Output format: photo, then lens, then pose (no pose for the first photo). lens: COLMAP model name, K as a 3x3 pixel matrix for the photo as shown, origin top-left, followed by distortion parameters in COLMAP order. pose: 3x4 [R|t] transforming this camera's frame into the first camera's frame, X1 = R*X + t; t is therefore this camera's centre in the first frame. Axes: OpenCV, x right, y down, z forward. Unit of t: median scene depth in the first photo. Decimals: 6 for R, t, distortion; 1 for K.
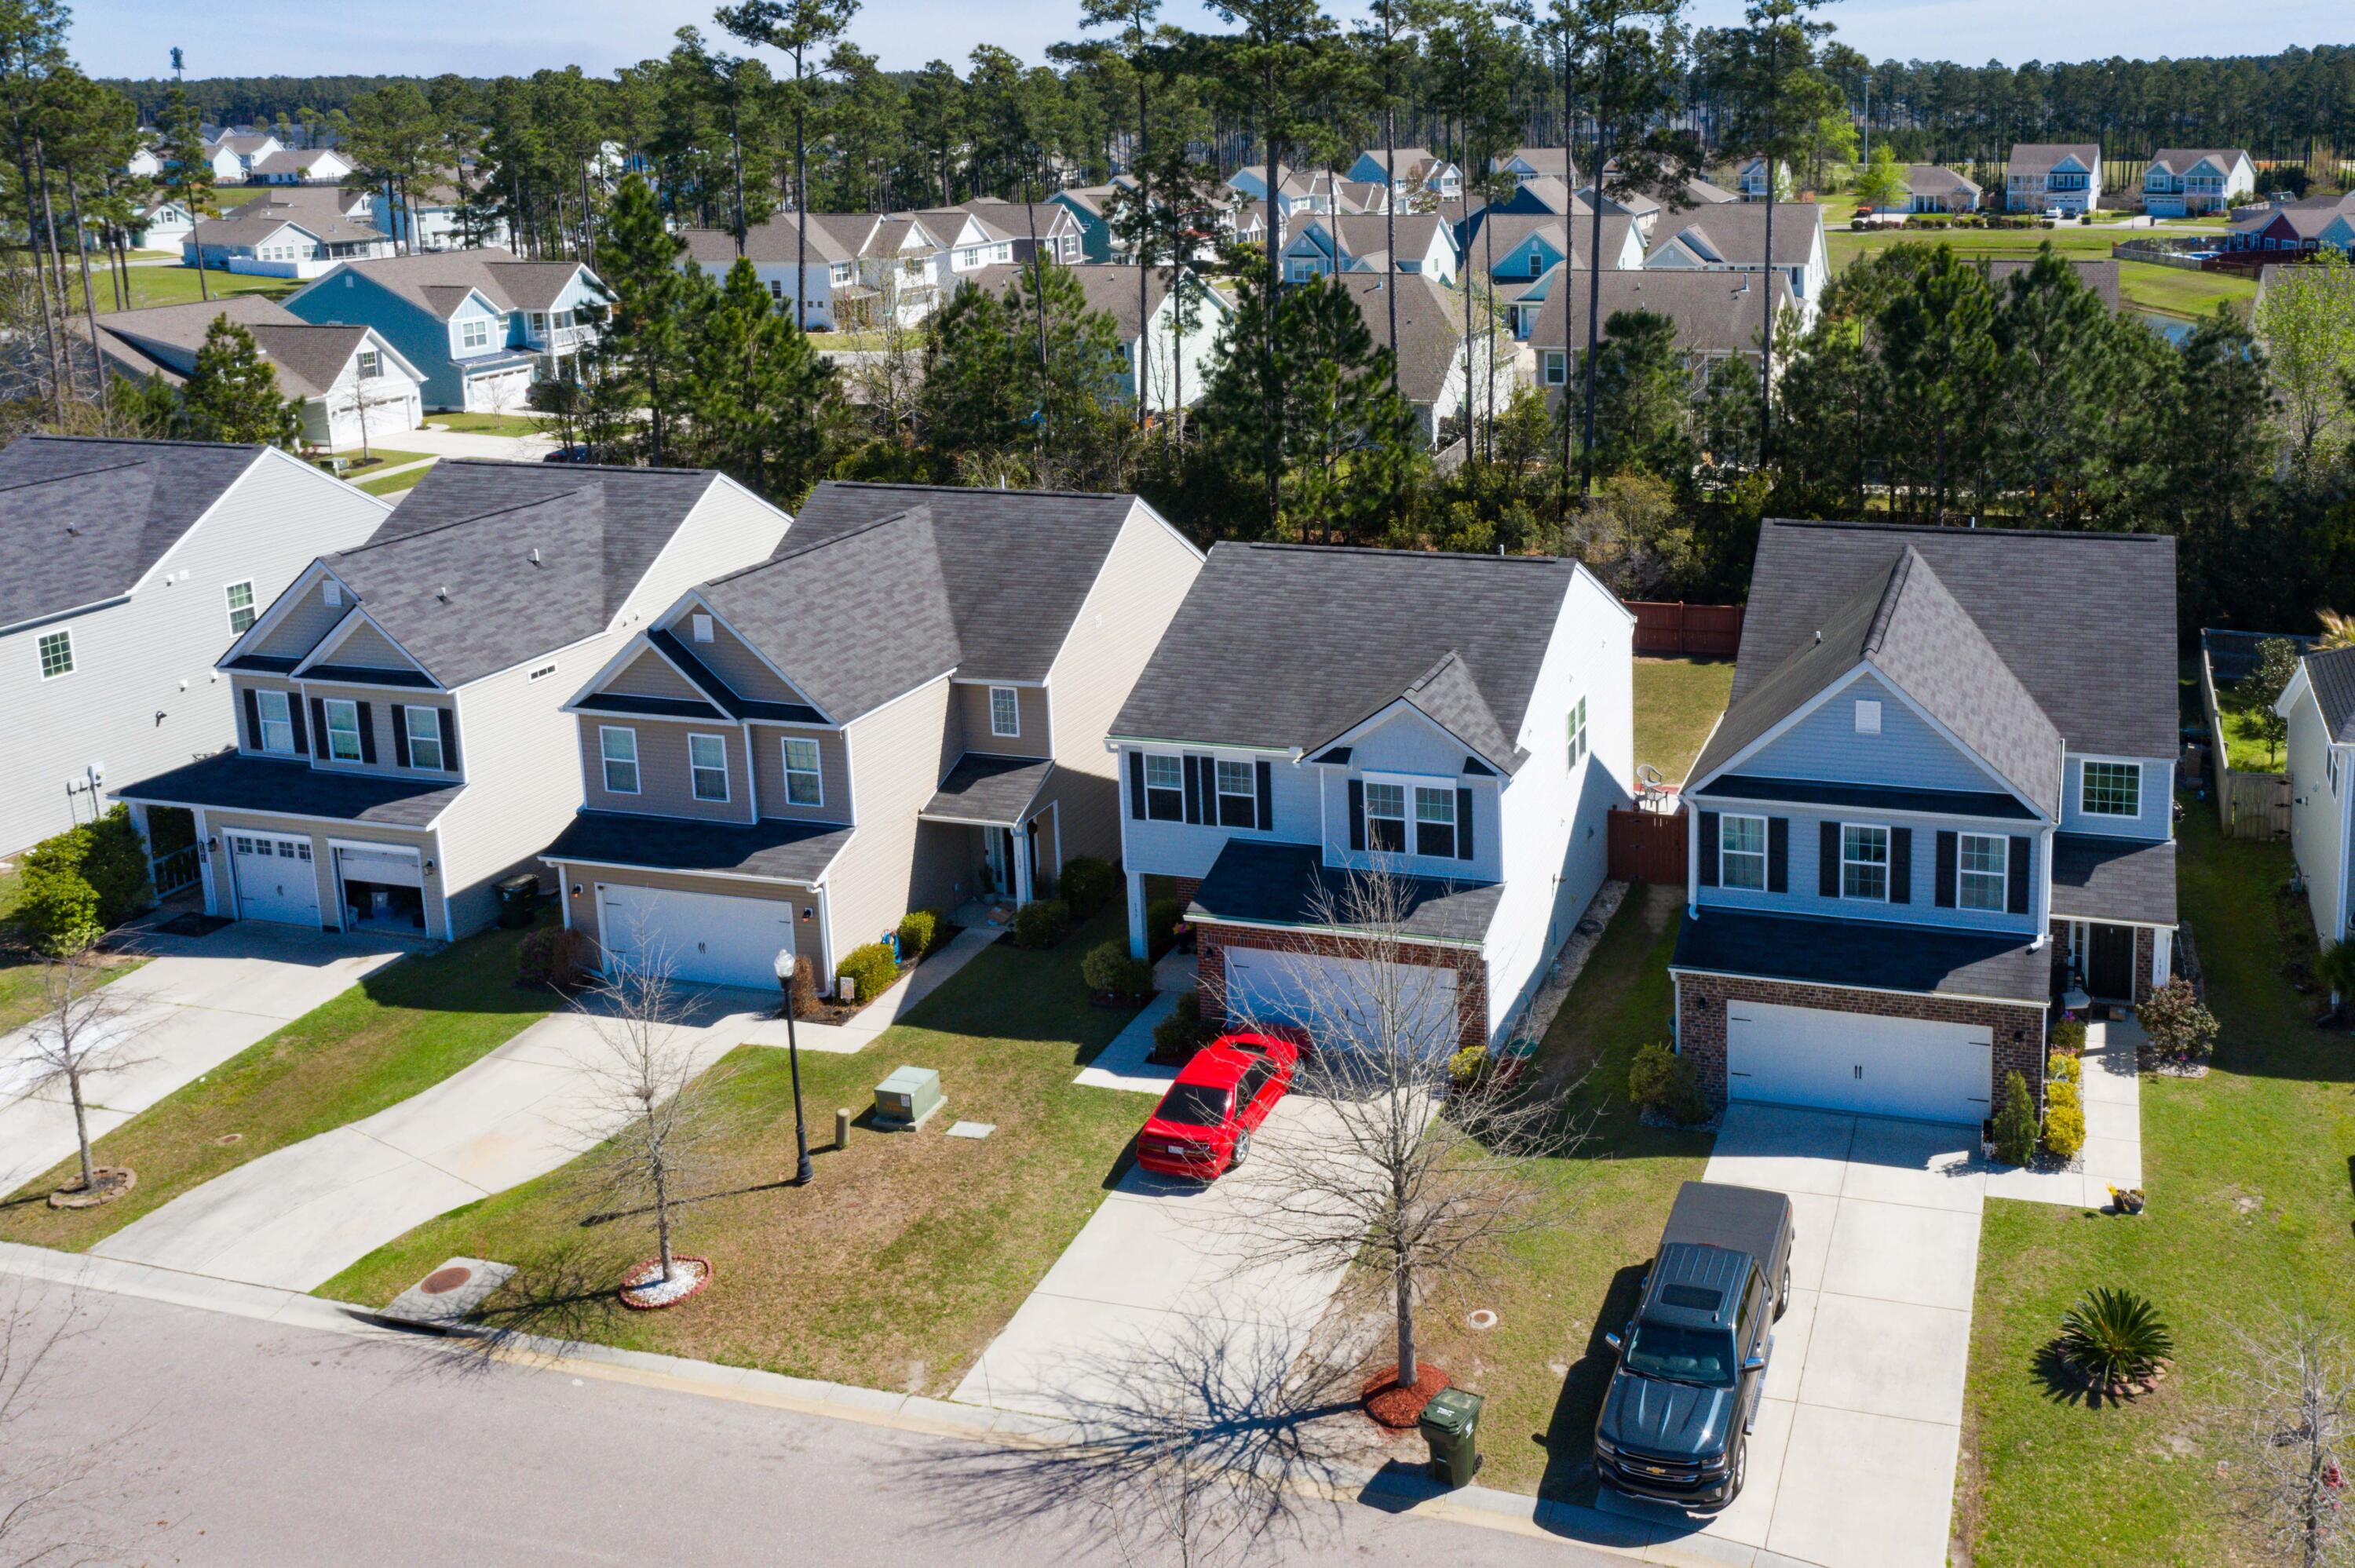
lens RADIAL K [[1955.7, 0, 1589.3], [0, 1955.7, 484.4], [0, 0, 1]] dist [0.002007, -0.003891]
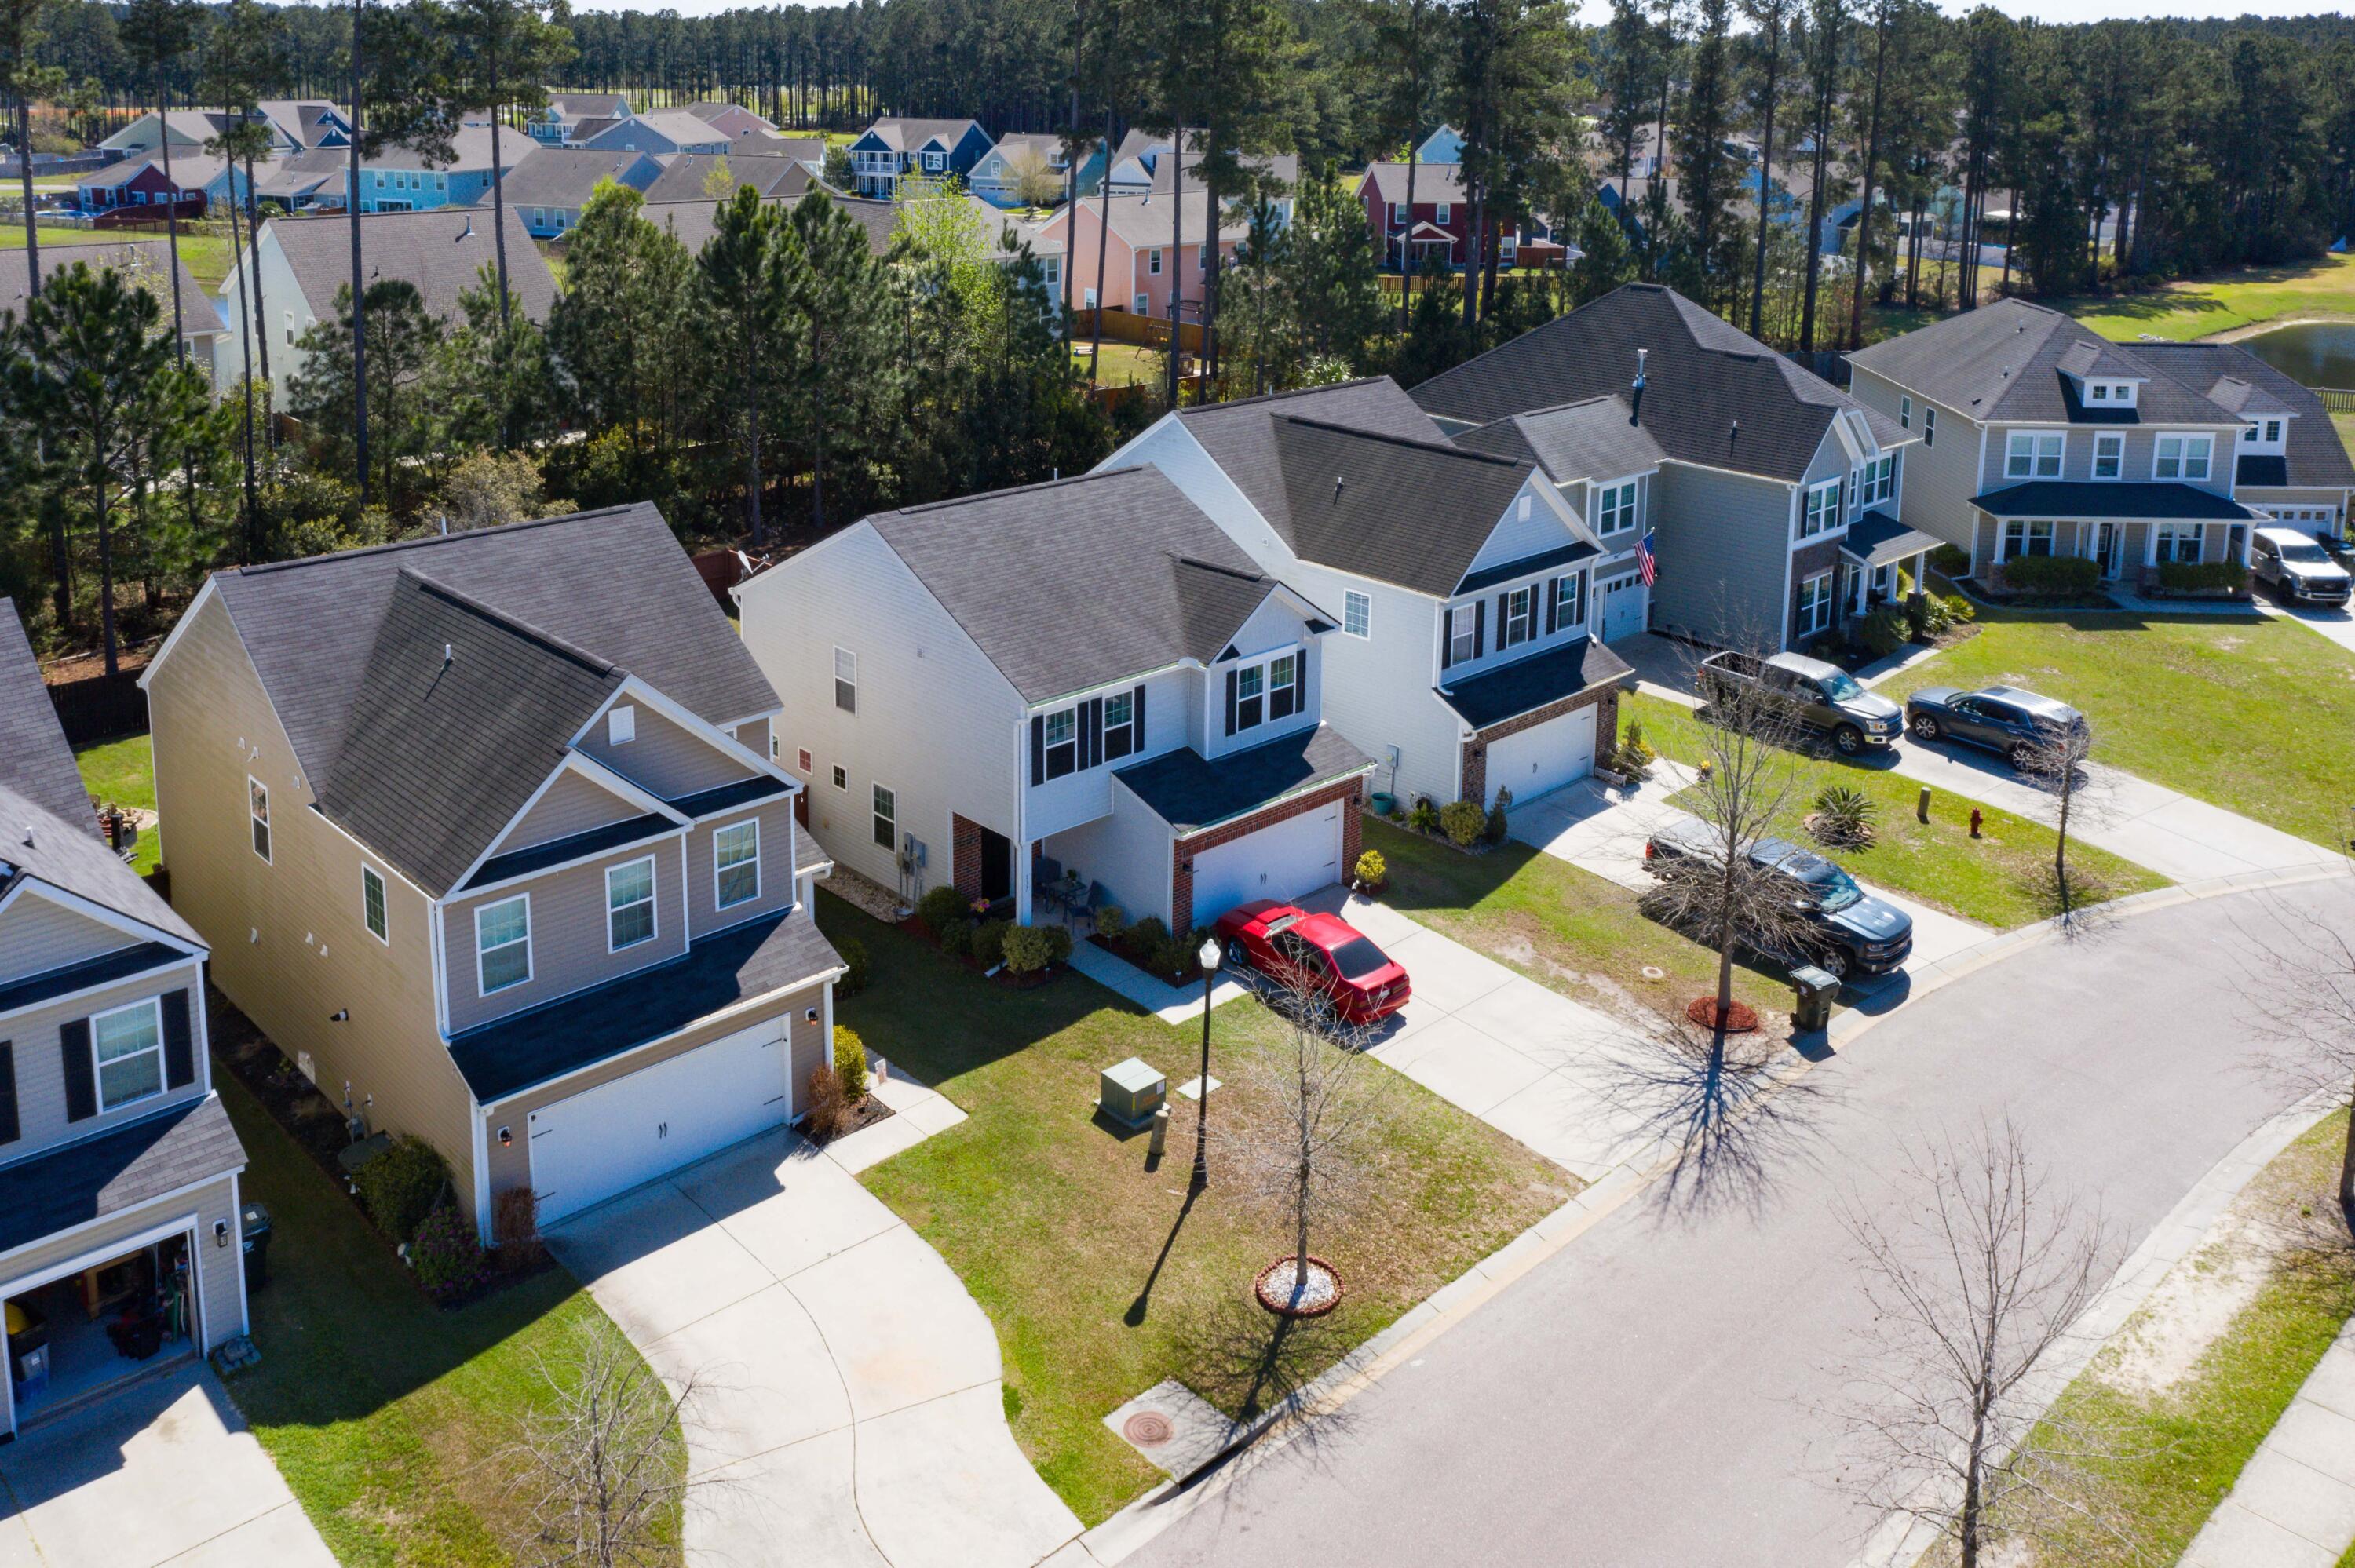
lens RADIAL K [[1962.5, 0, 1181.1], [0, 1962.5, 439.7], [0, 0, 1]] dist [0.007129, -0.004973]
pose [[0.526446, -0.153013, 0.836326, -1.112591], [0.148935, 0.985059, 0.086474, -0.082754], [-0.837062, 0.079035, 0.541369, 0.442717]]
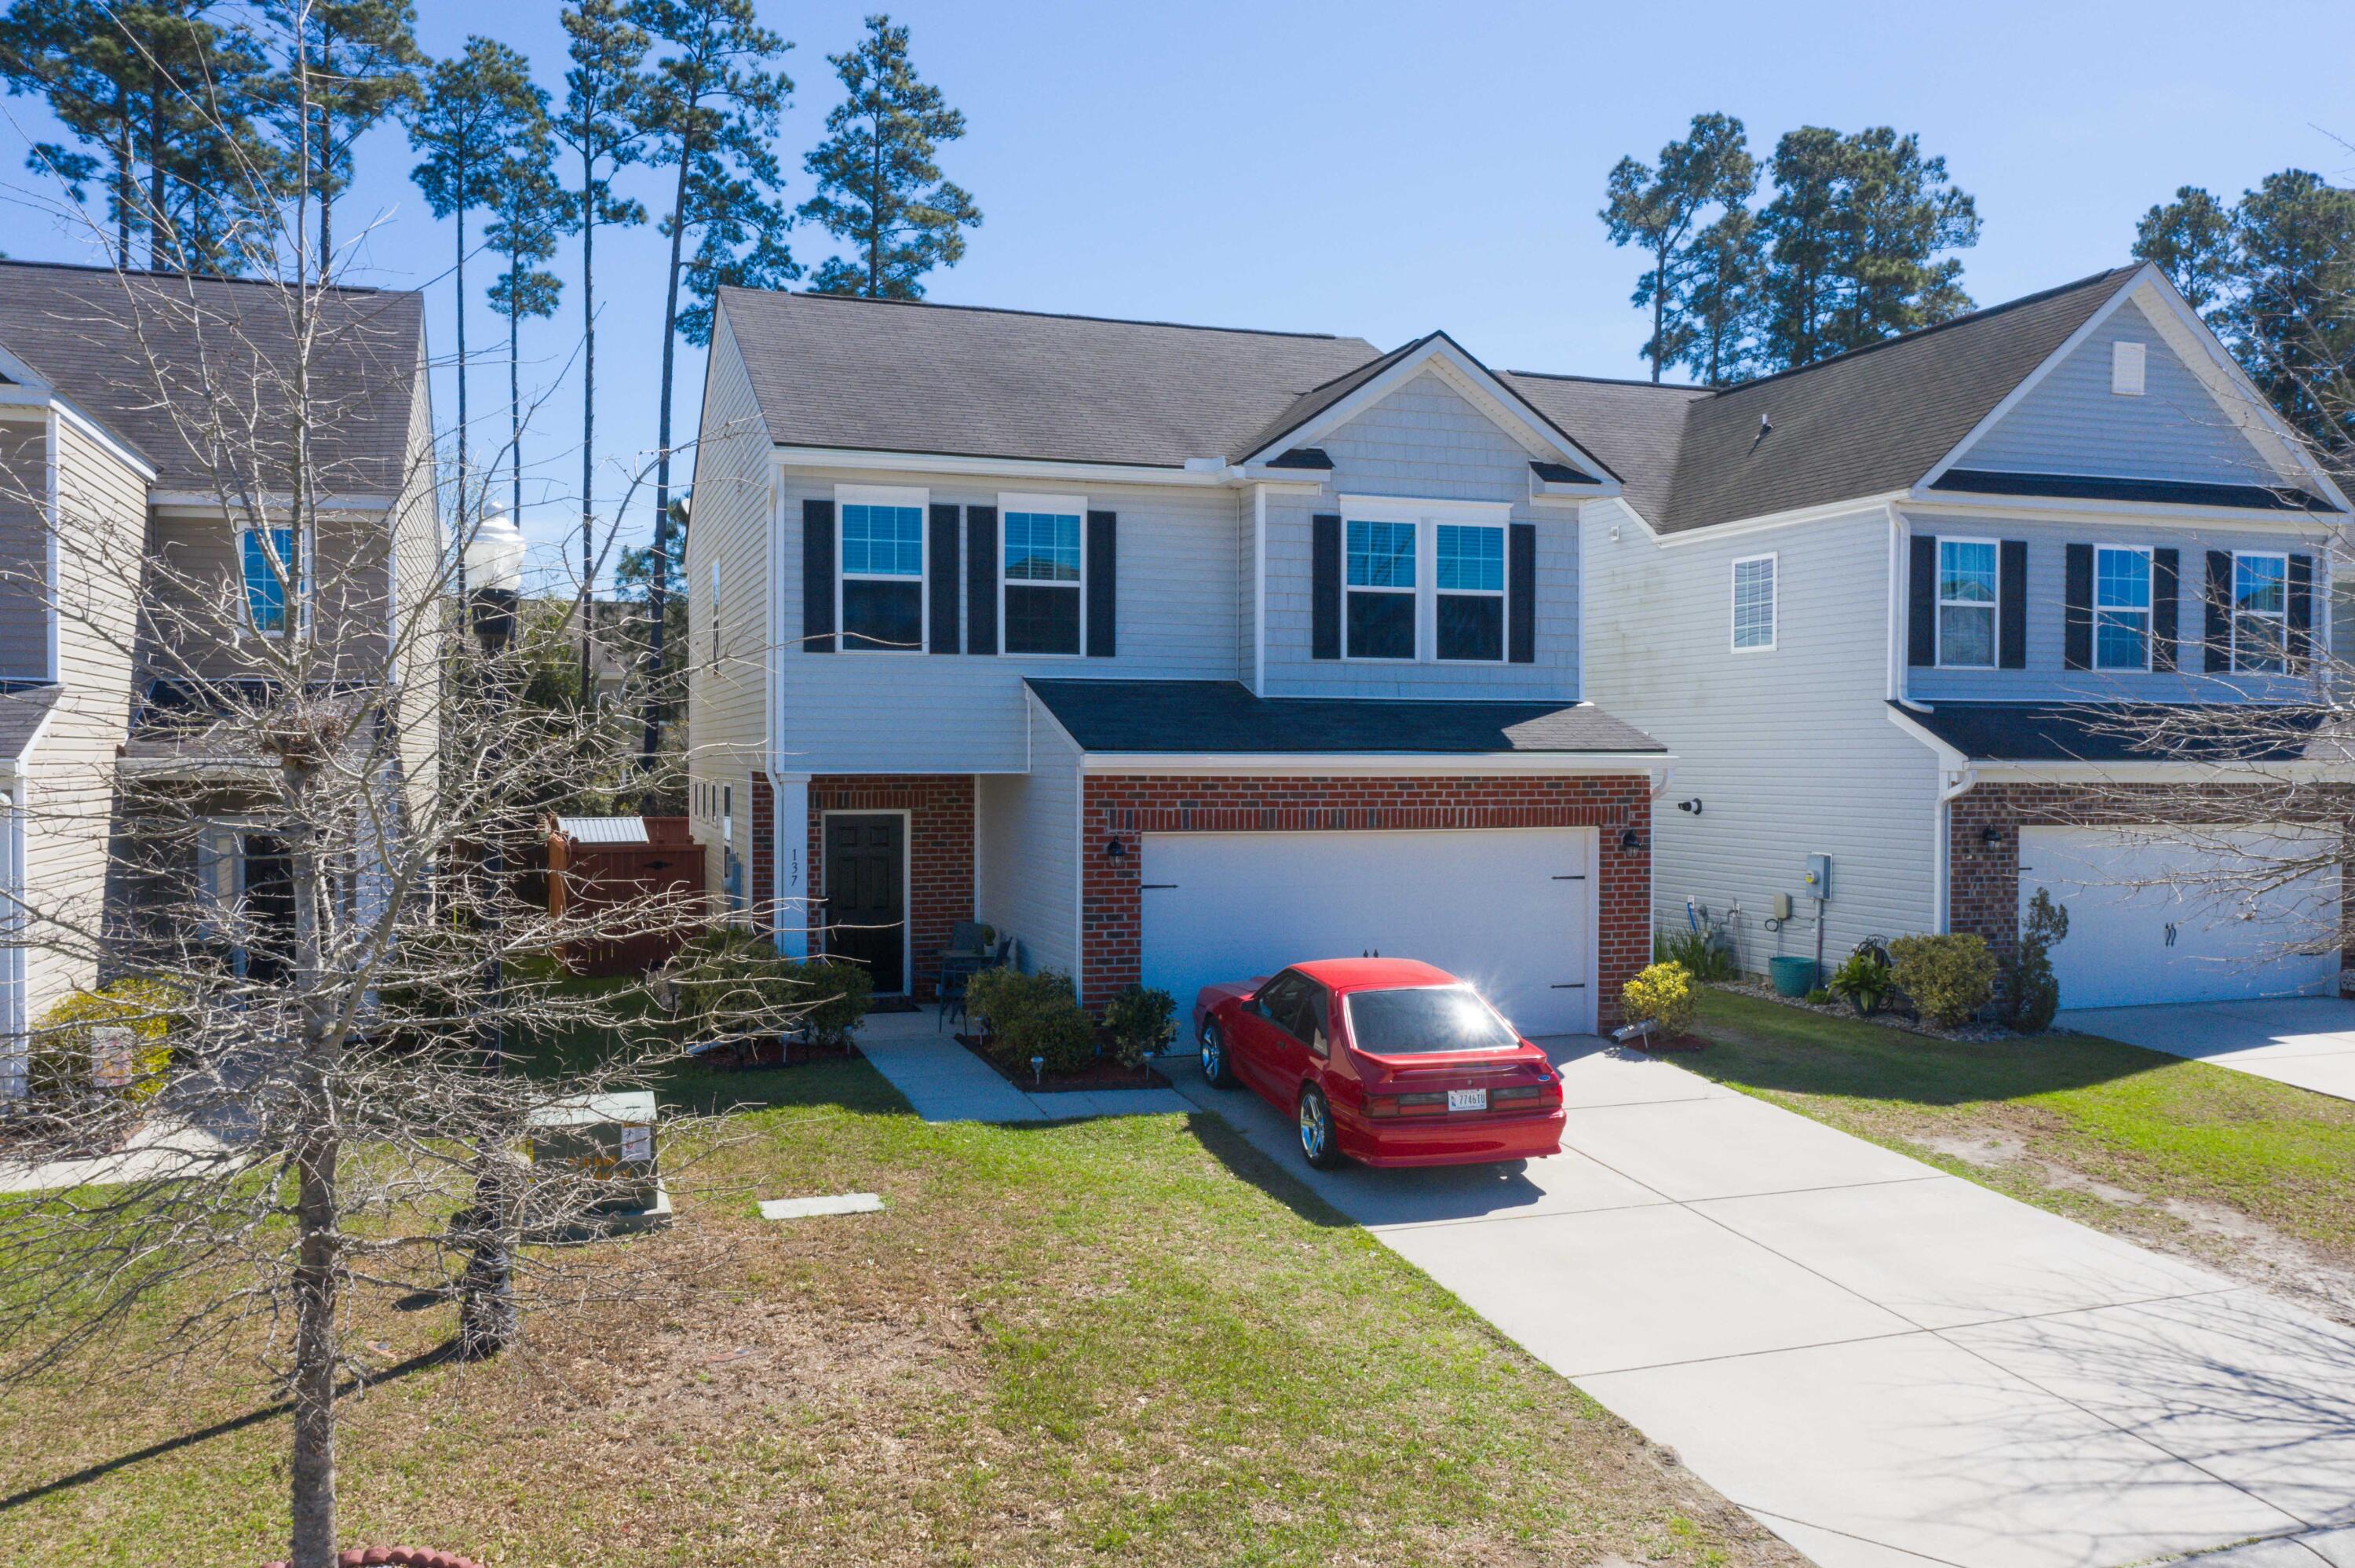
lens RADIAL K [[1896.7, 0, 1186.8], [0, 1896.7, 775.6], [0, 0, 1]] dist [0.003646, 0.003144]
pose [[0.836144, 0.005192, 0.548485, -0.453348], [0.102186, 0.980975, -0.165066, 0.317849], [-0.538907, 0.194066, 0.819706, 0.666308]]
